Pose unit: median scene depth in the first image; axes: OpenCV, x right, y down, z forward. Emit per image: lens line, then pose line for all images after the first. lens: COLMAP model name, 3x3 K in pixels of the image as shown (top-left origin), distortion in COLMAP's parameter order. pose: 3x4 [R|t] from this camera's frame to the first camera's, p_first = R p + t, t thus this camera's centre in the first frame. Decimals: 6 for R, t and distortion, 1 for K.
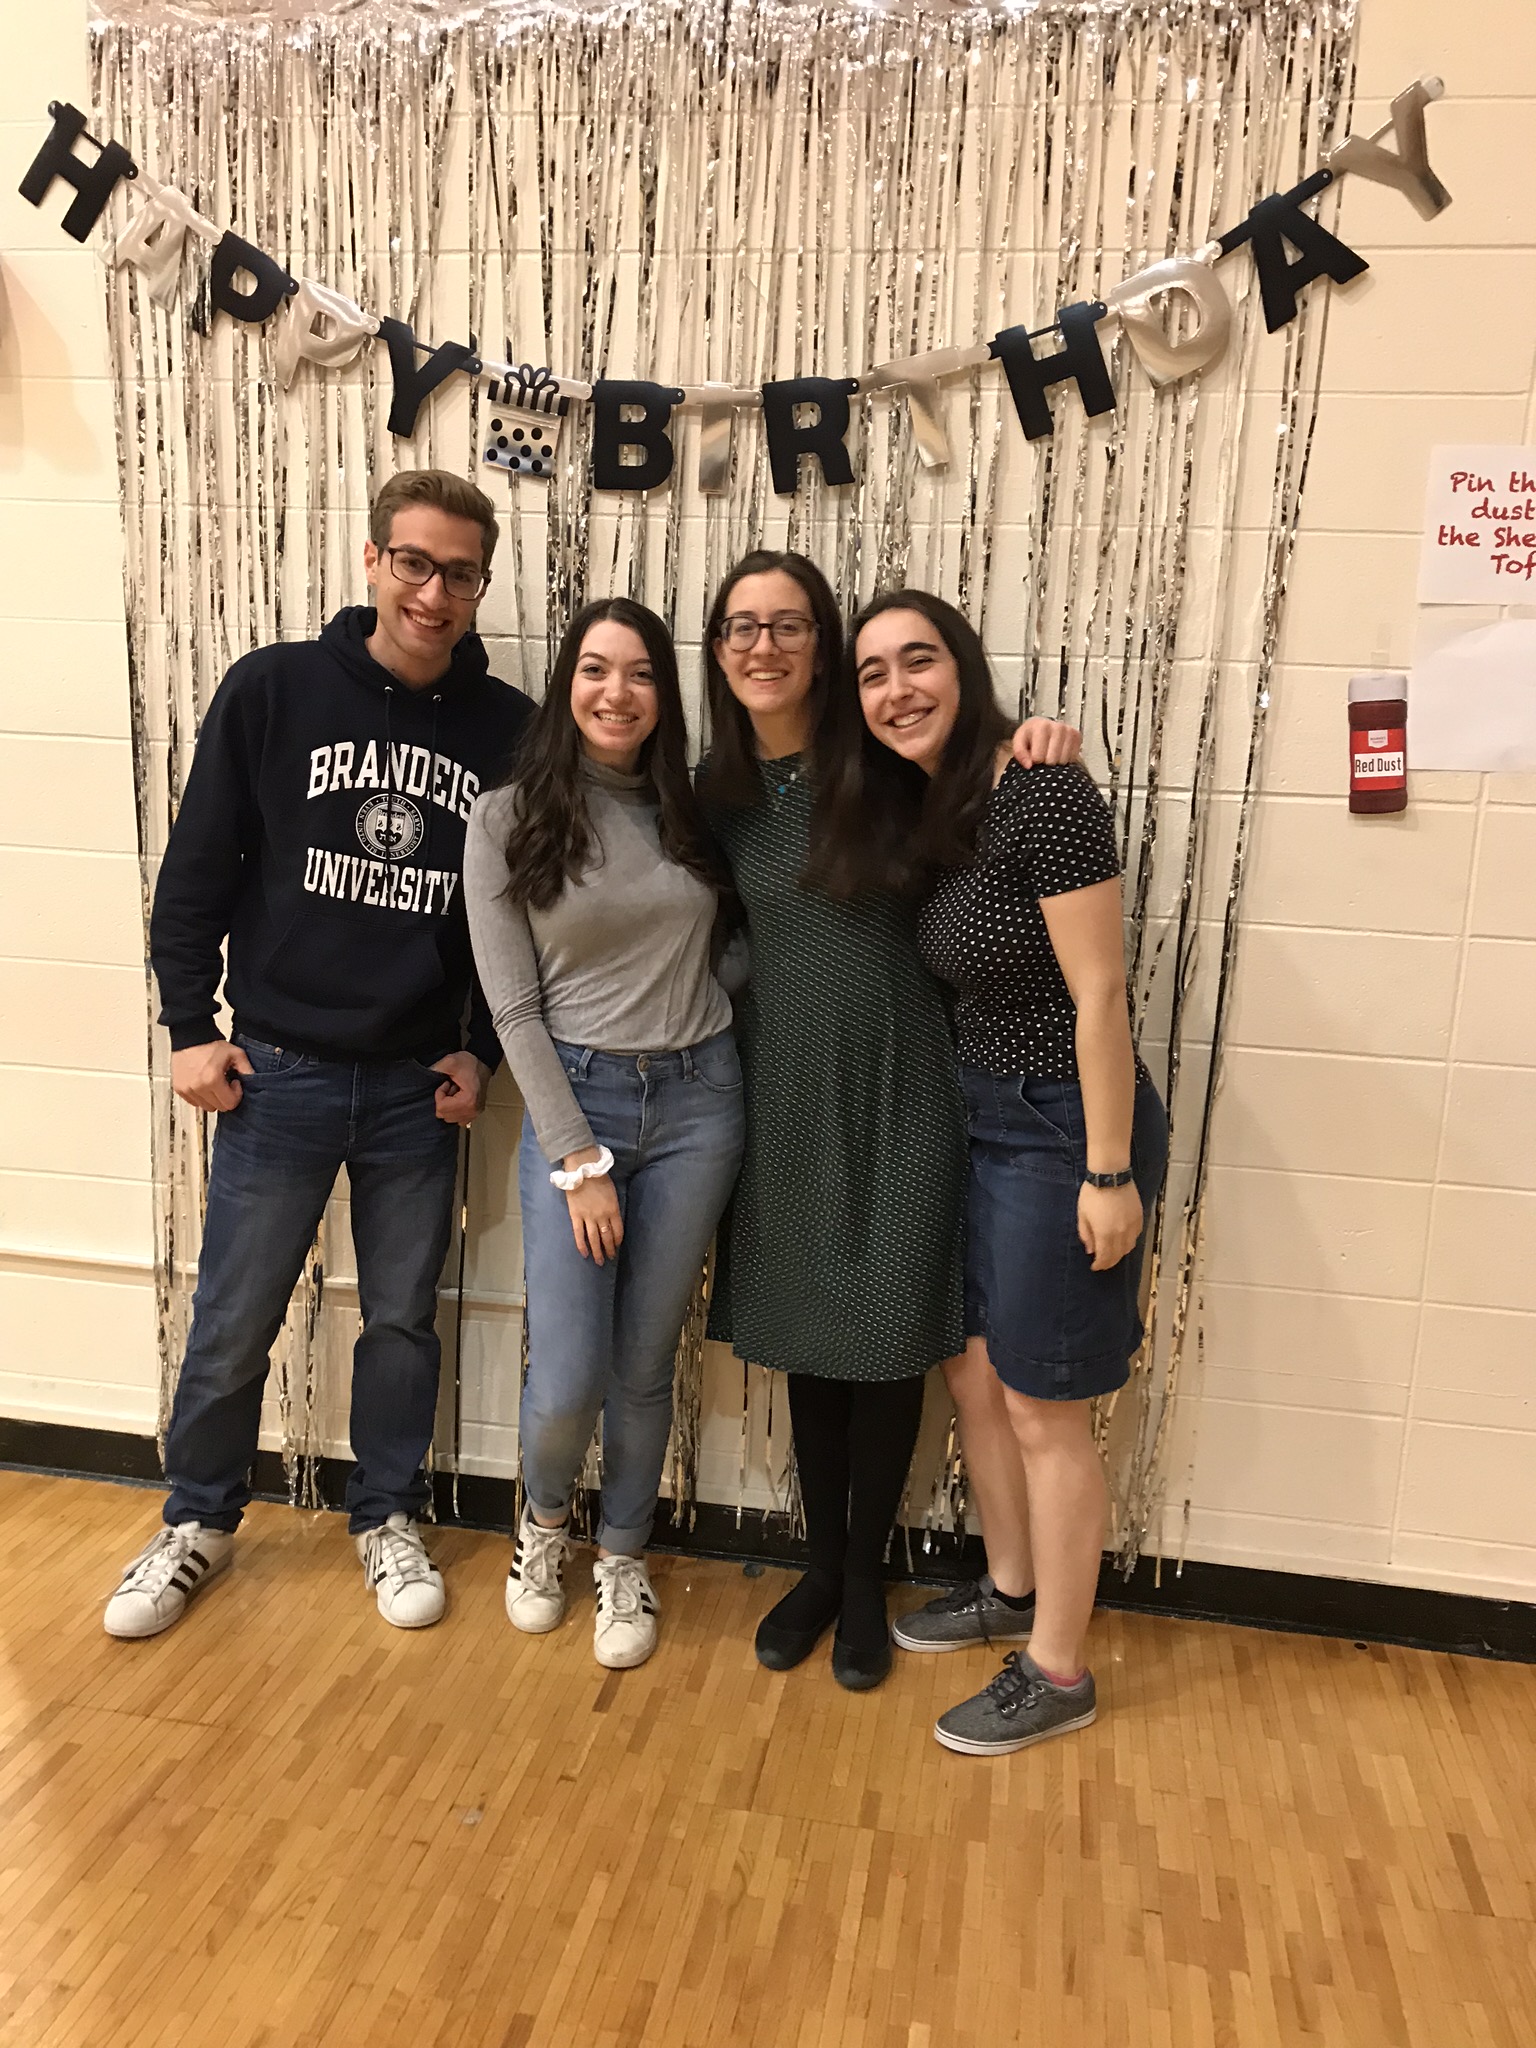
lens RADIAL K [[1714.2, 0, 786.3], [0, 1714.2, 1014.6], [0, 0, 1]] dist [0.010930, -0.018822]
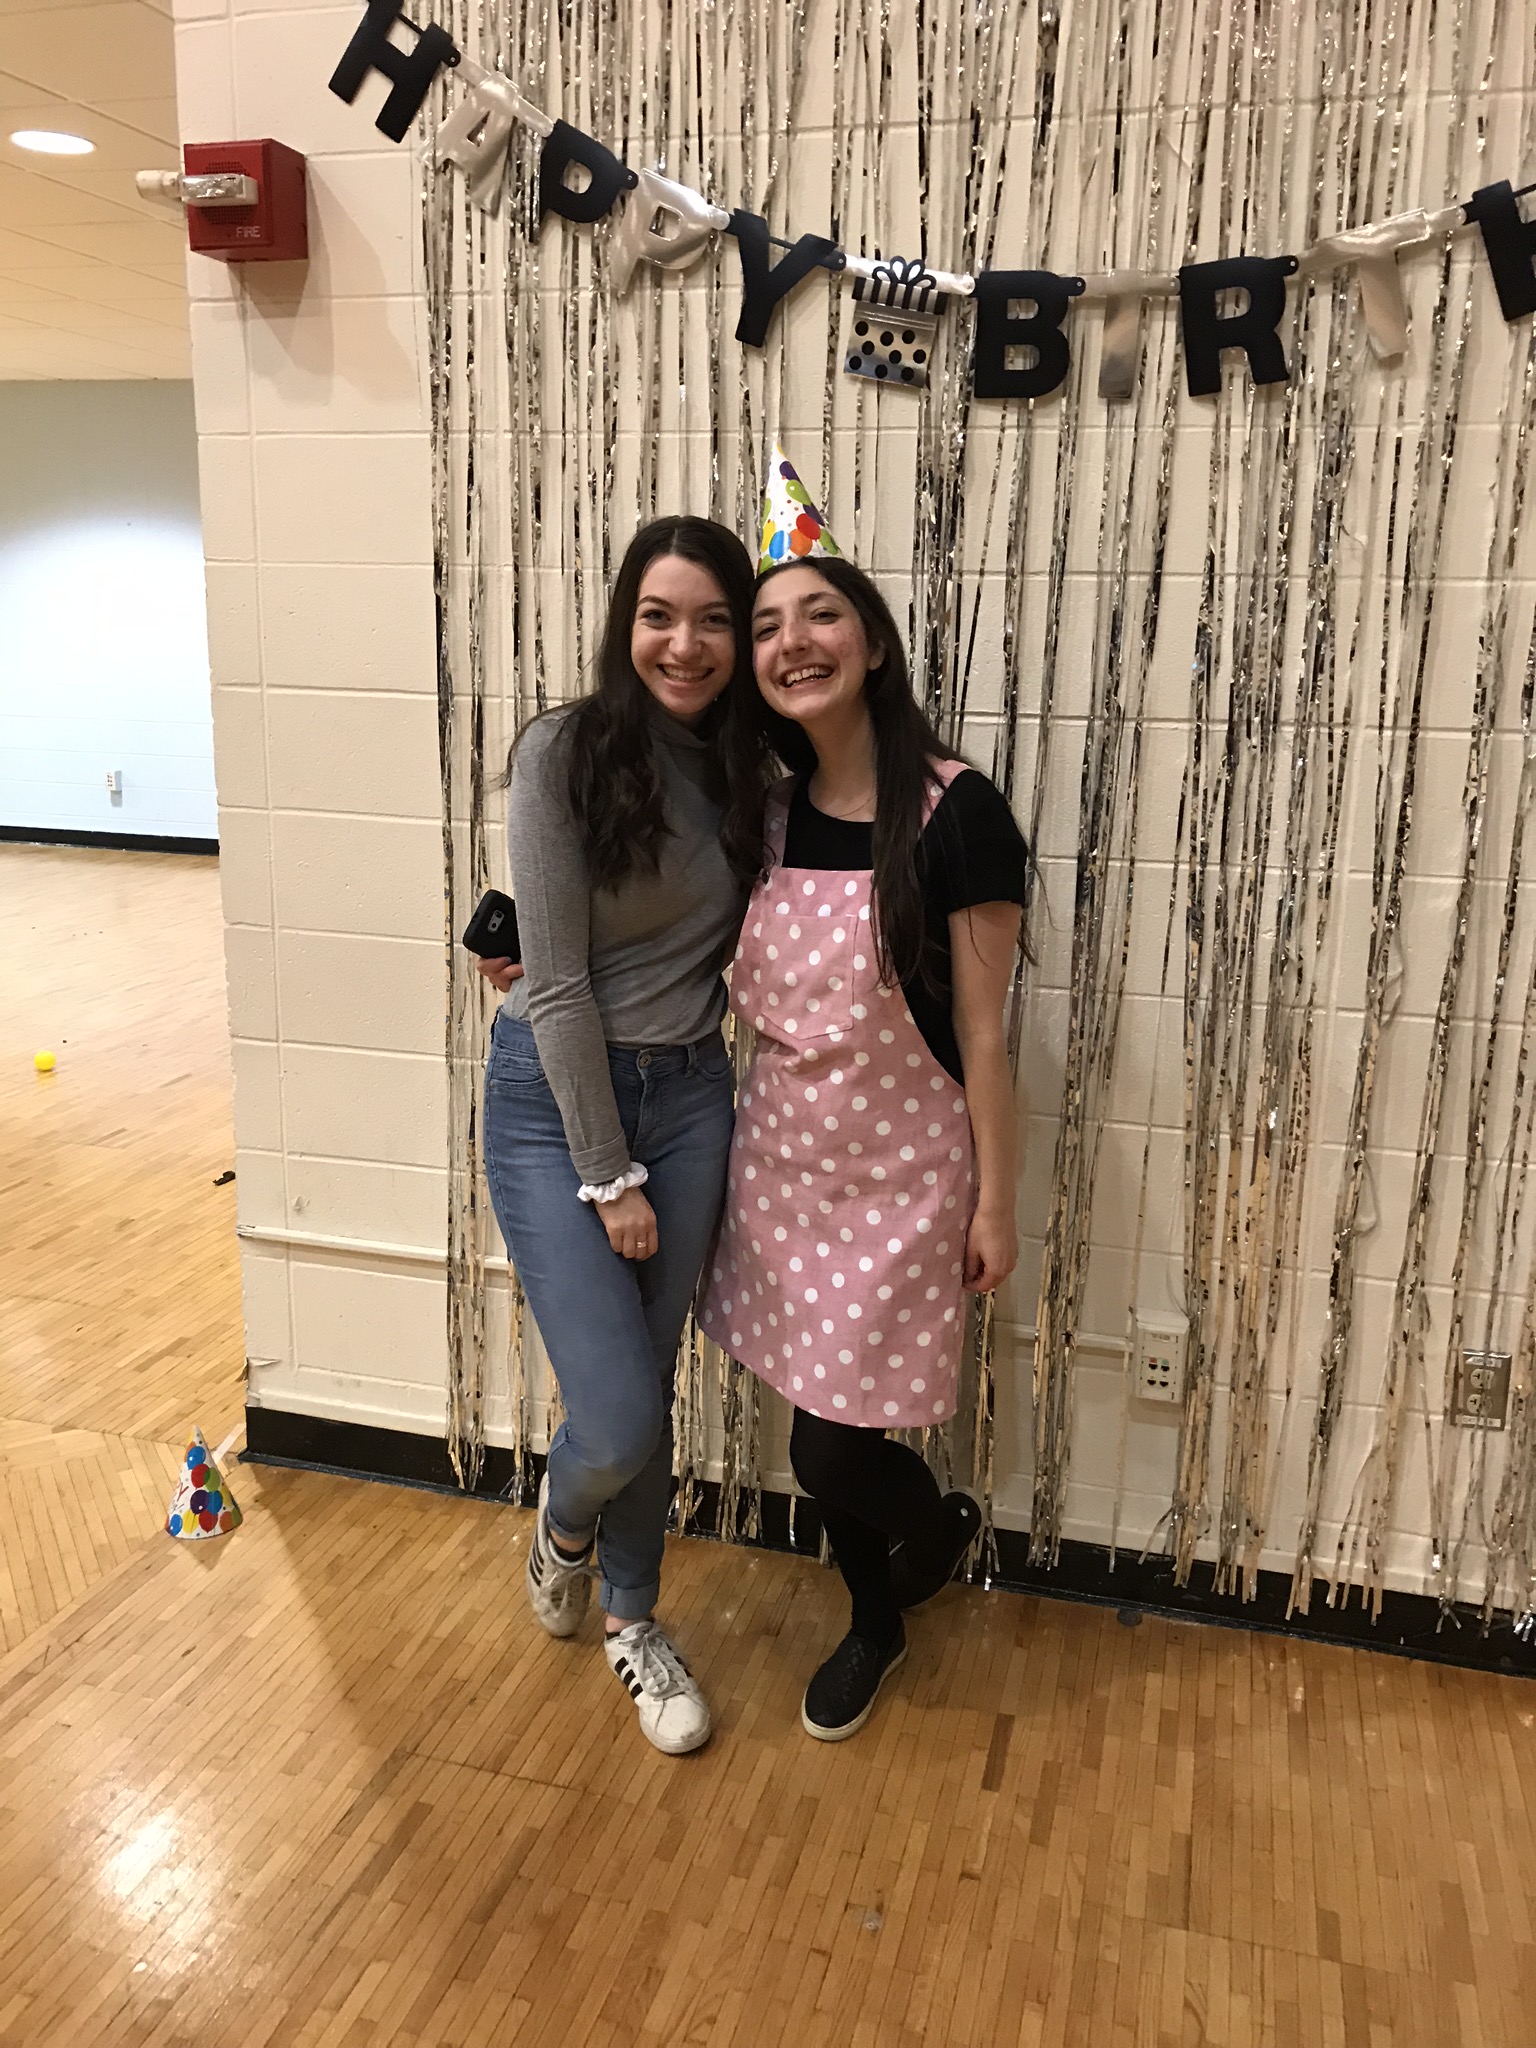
lens RADIAL K [[1714.2, 0, 763.0], [0, 1714.2, 998.8], [0, 0, 1]] dist [0.010930, -0.018822]
pose [[0.994049, 0.002887, -0.108893, -0.123847], [0.001015, 0.999360, 0.035762, -0.033598], [0.108926, -0.035659, 0.993410, 0.113445]]
